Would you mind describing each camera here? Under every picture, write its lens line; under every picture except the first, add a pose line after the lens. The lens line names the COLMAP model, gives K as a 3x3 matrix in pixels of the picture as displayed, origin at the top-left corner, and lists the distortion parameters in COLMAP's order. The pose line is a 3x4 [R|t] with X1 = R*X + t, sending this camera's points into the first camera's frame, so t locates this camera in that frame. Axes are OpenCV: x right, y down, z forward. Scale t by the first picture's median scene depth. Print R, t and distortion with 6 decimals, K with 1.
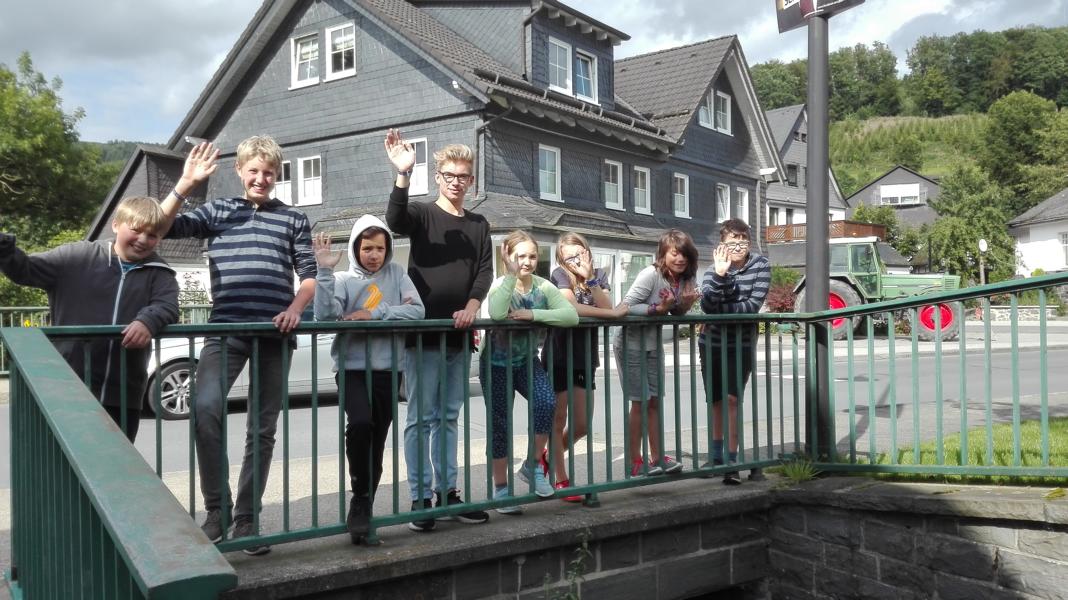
lens RADIAL K [[884.7, 0, 534.0], [0, 884.7, 300.0], [0, 0, 1]] dist [0.169952, -0.274780]
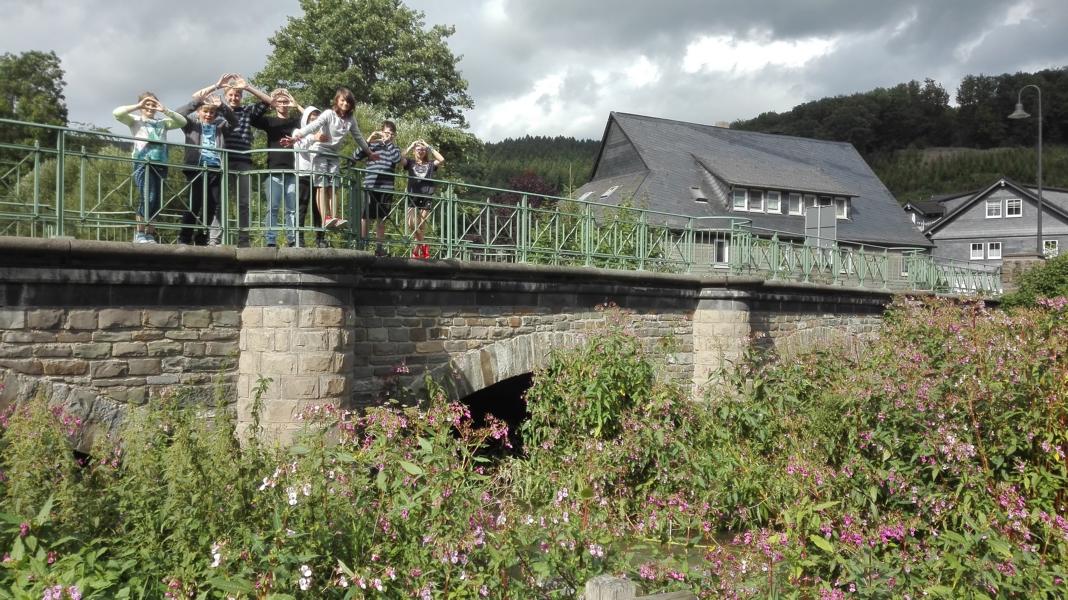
lens RADIAL K [[884.7, 0, 534.0], [0, 884.7, 300.0], [0, 0, 1]] dist [0.169952, -0.274780]
pose [[0.999844, 0.016994, 0.004737, -0.122329], [-0.016967, 0.999840, -0.005610, 0.004551], [-0.004831, 0.005529, 0.999973, -0.133450]]
